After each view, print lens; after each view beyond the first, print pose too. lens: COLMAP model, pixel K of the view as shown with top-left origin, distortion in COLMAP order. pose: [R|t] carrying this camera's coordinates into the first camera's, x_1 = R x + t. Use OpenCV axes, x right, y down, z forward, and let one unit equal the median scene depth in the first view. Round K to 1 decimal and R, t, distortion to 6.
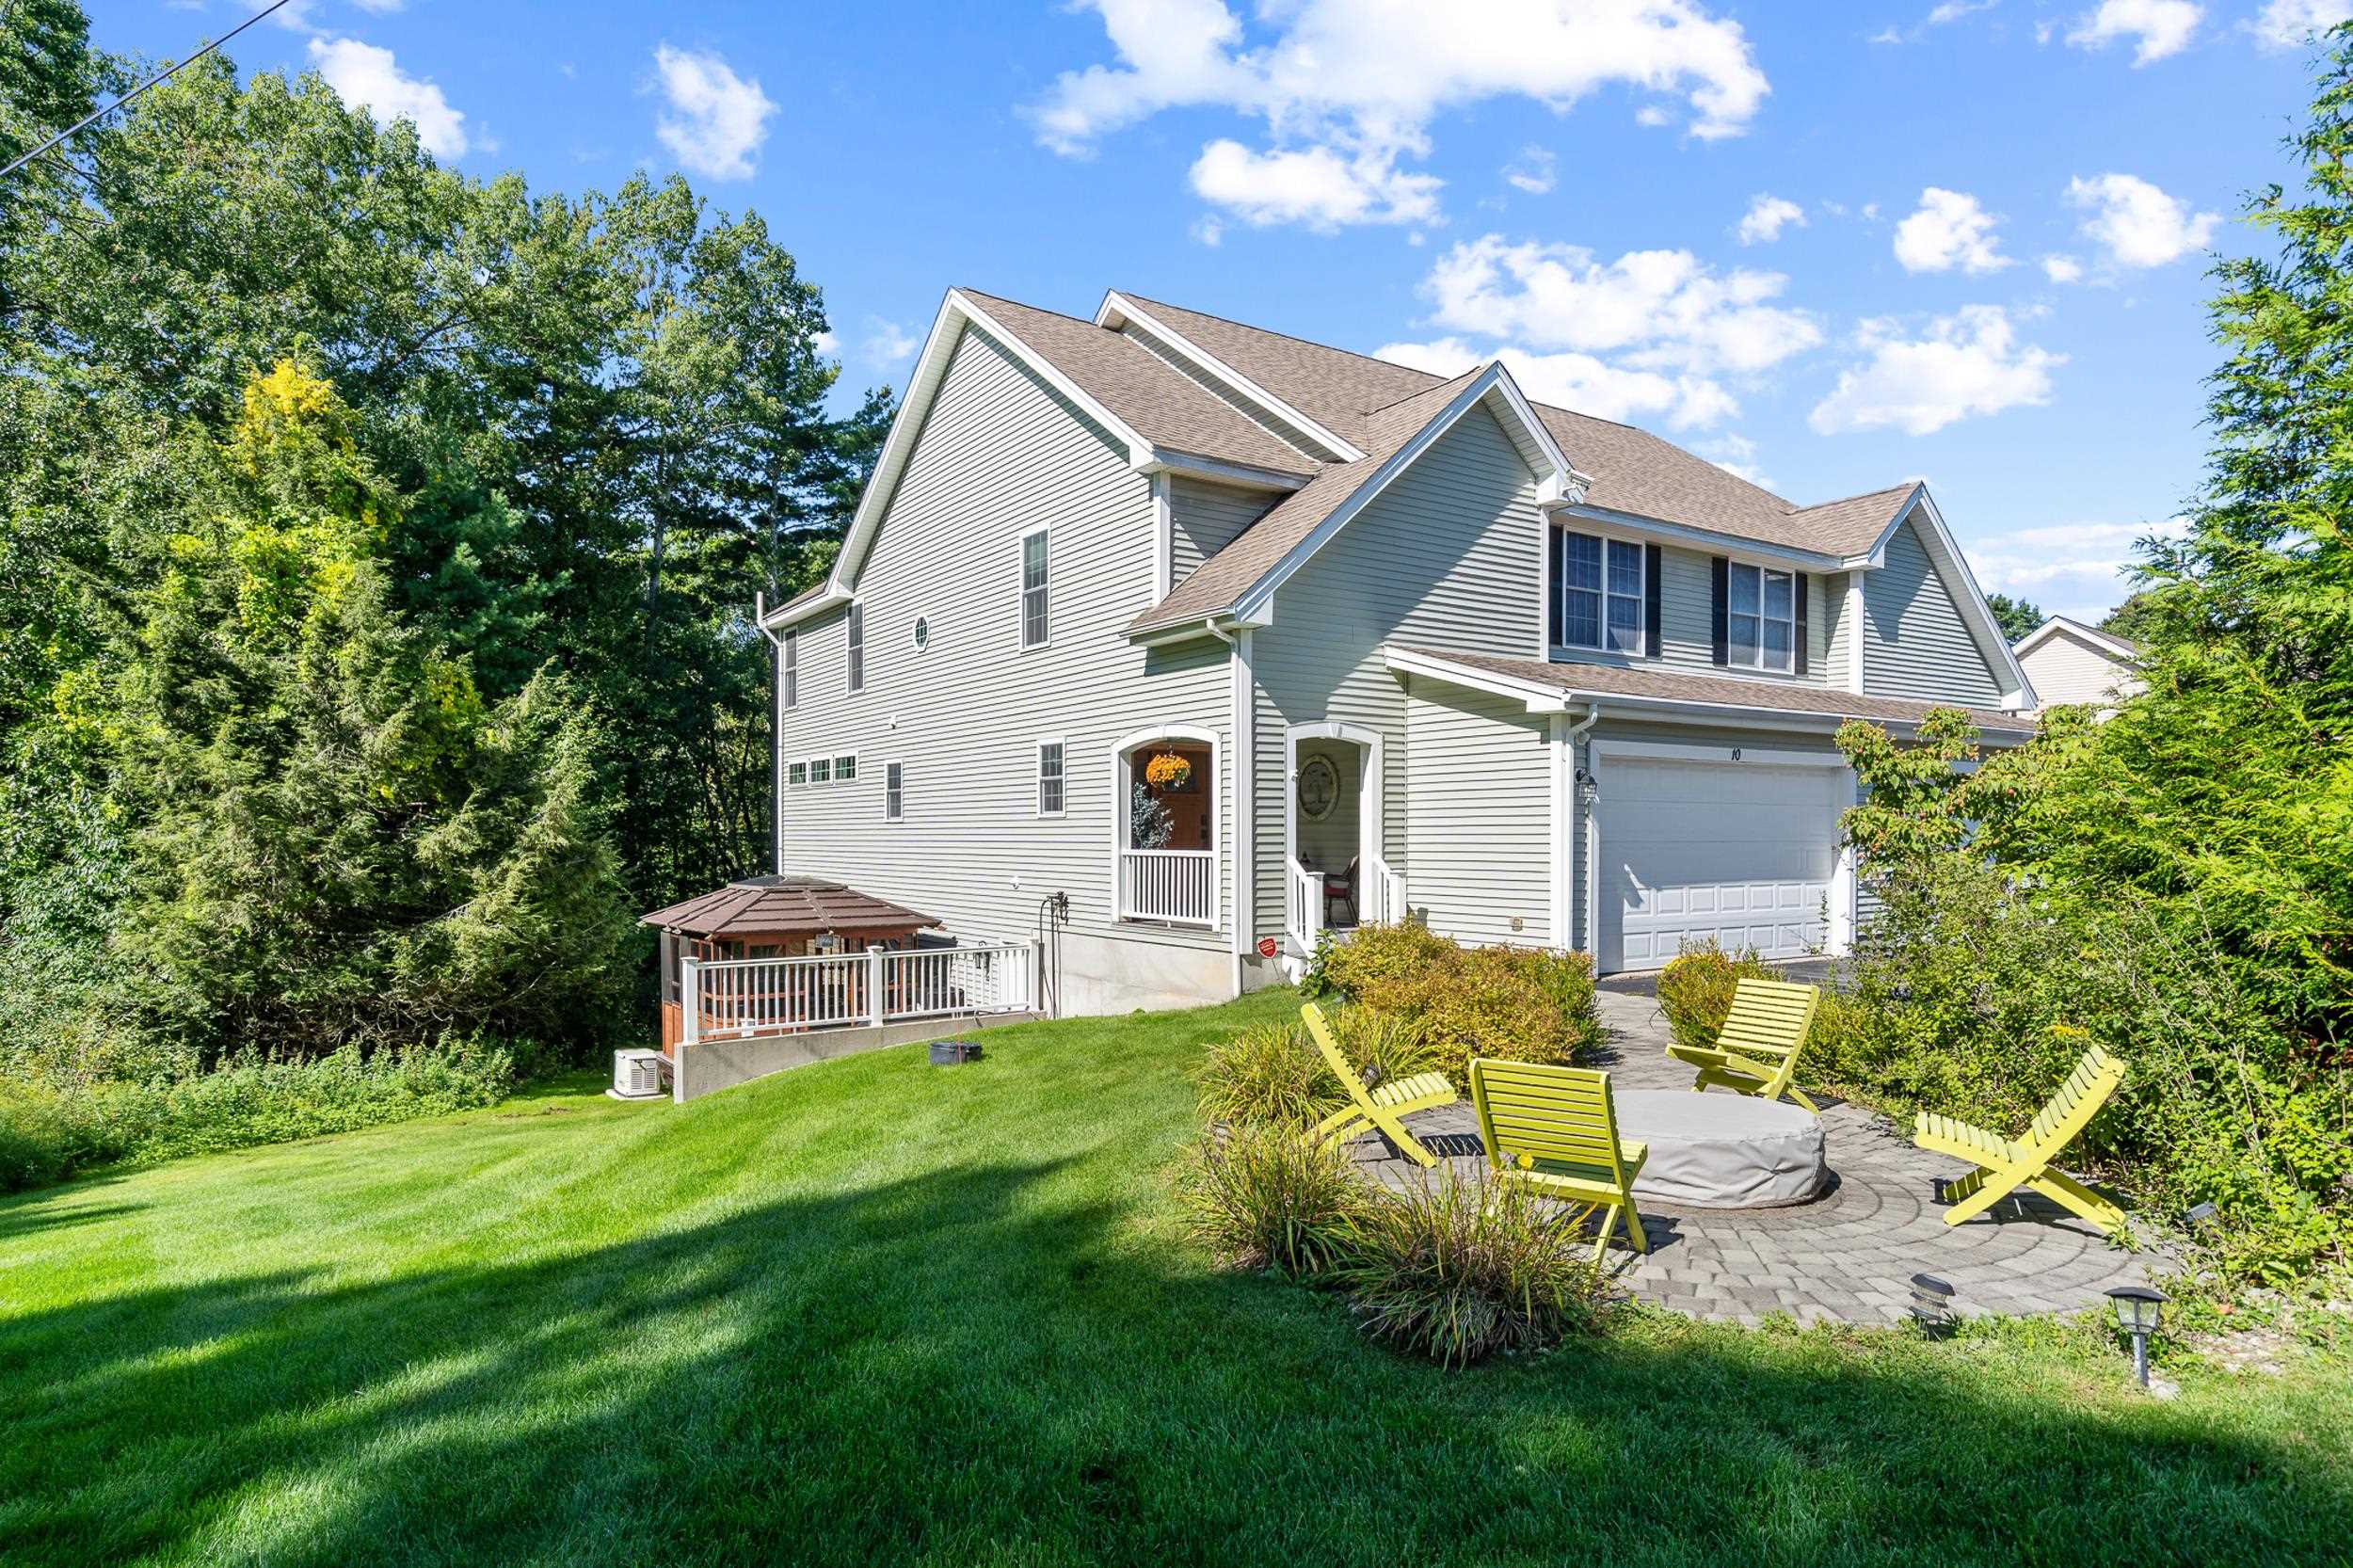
lens RADIAL K [[1276.0, 0, 1178.3], [0, 1276.0, 725.0], [0, 0, 1]] dist [0.002485, 0.002344]
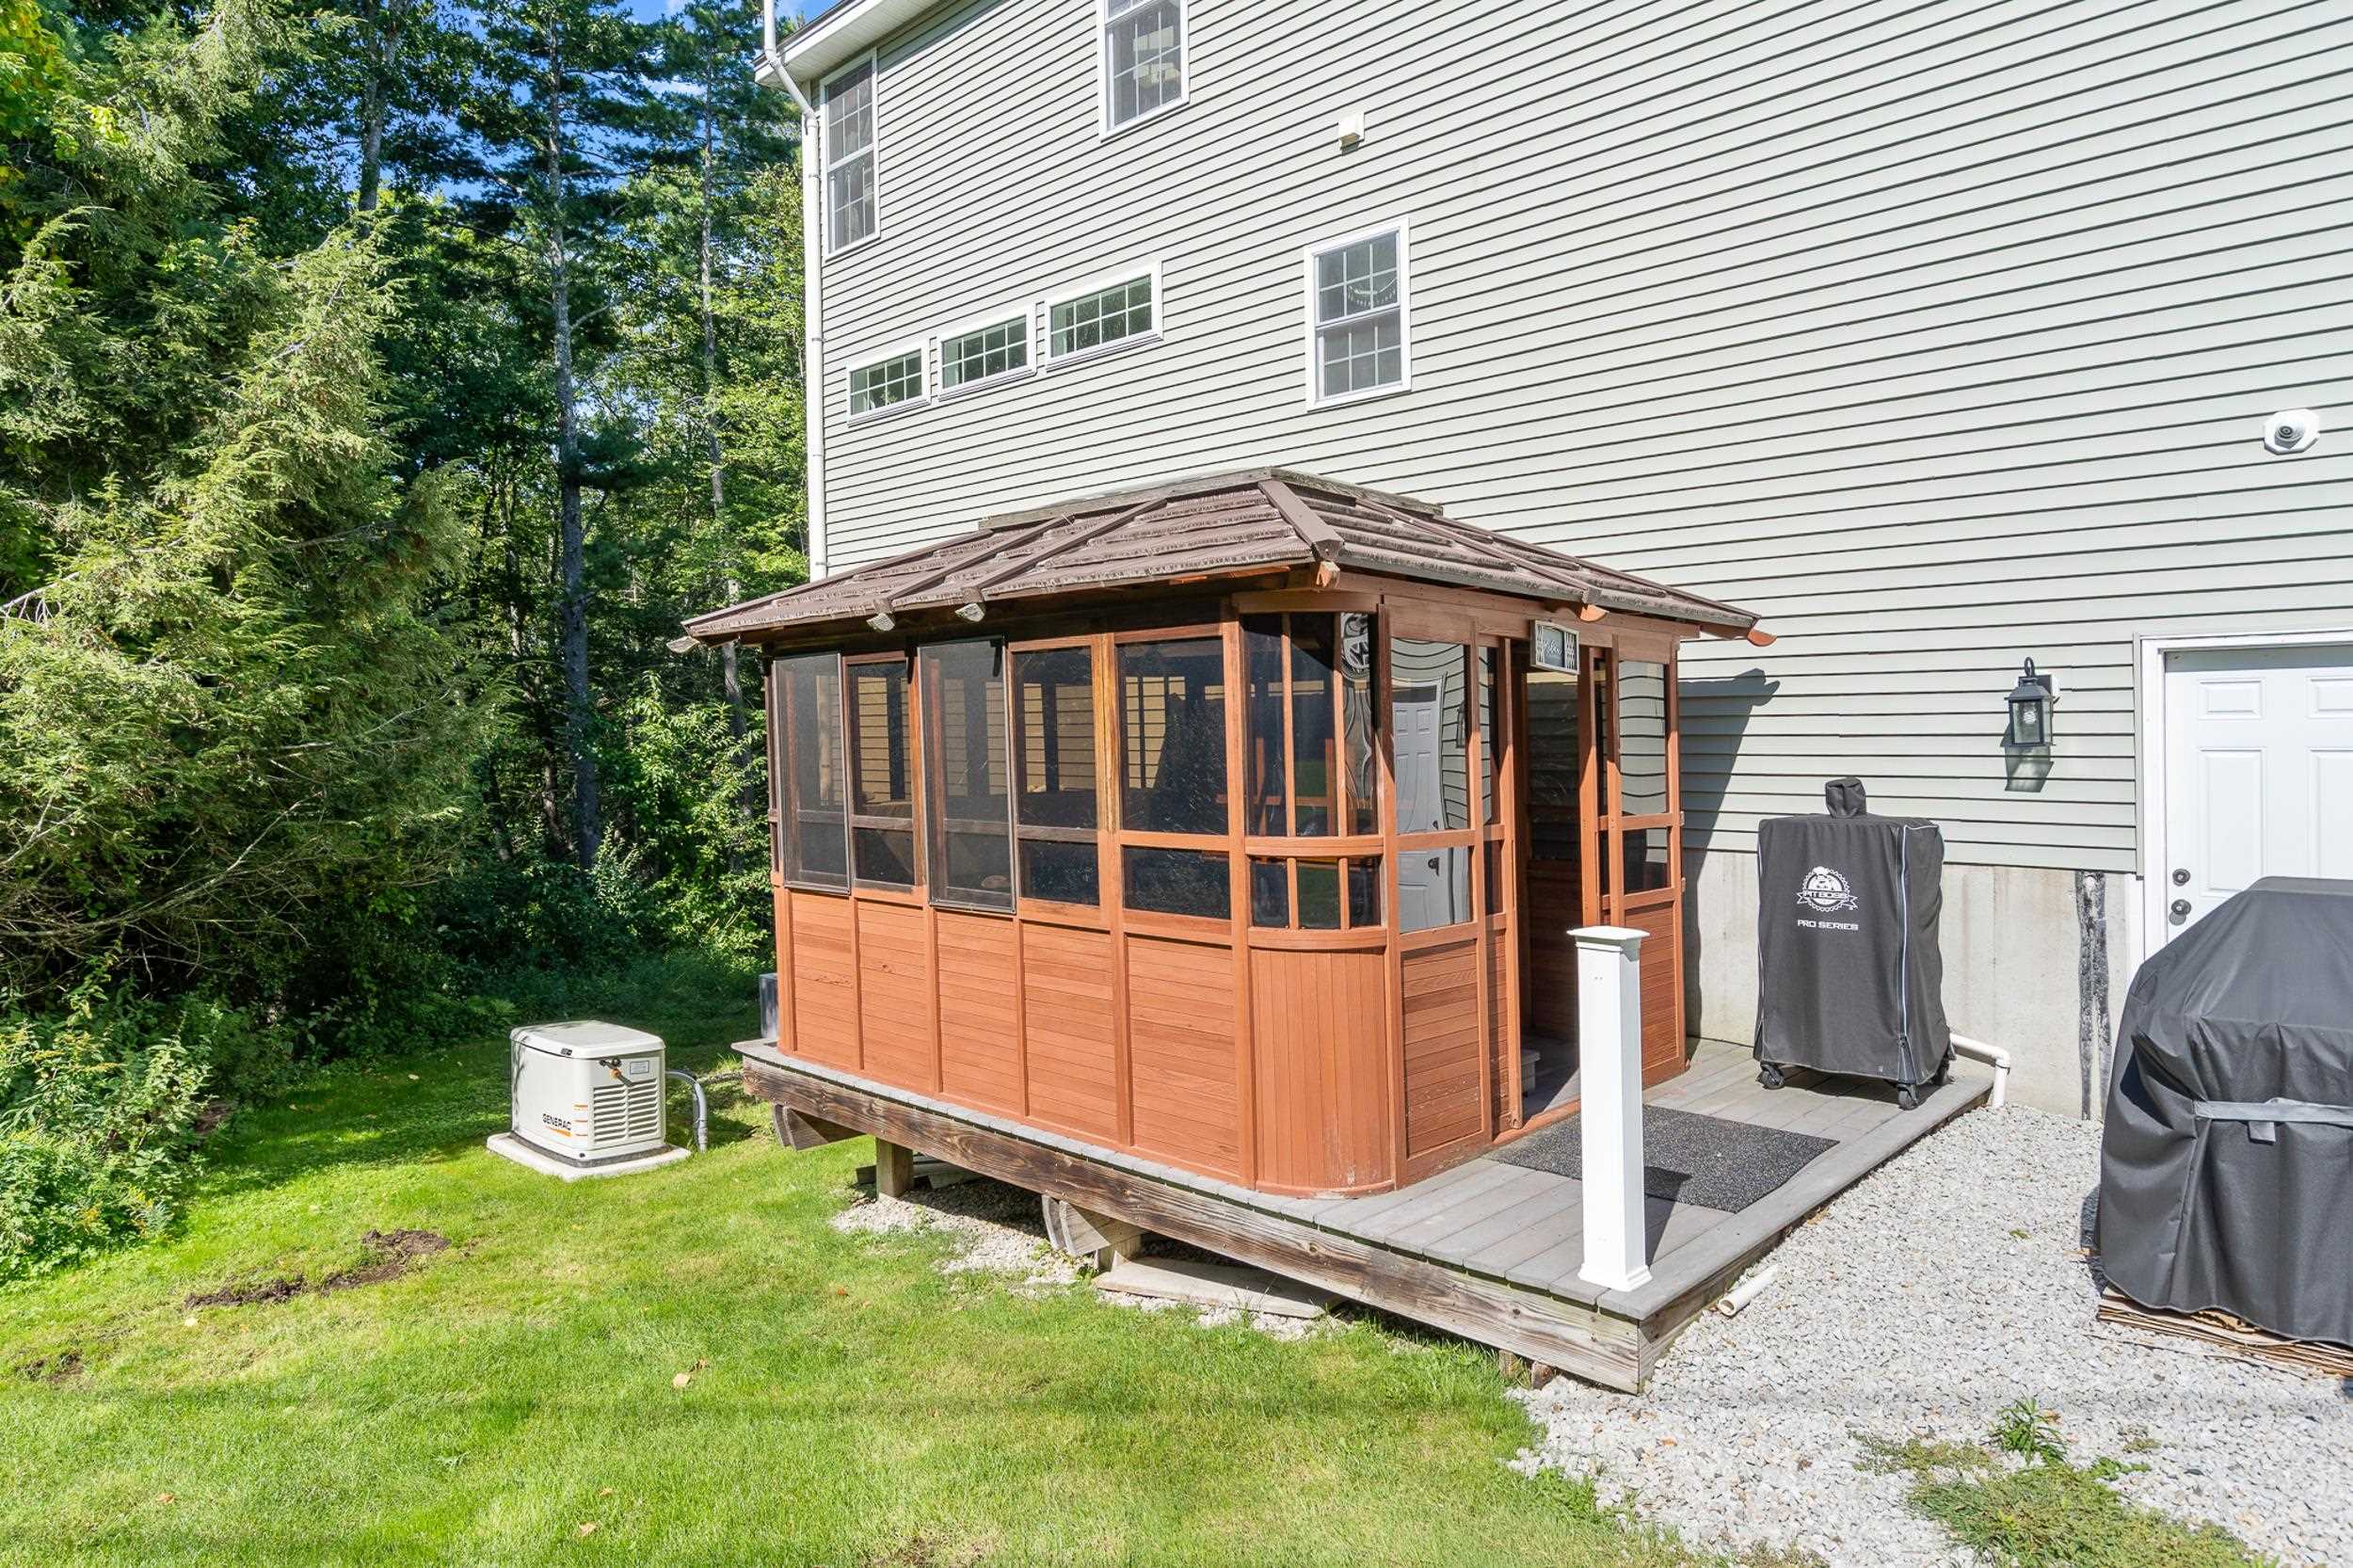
lens RADIAL K [[1384.0, 0, 1174.7], [0, 1384.0, 714.8], [0, 0, 1]] dist [0.002856, 0.000843]
pose [[0.978415, 0.013069, 0.206234, -0.342834], [-0.023672, 0.998517, 0.049027, 0.142577], [-0.205287, -0.052850, 0.977274, 0.588544]]
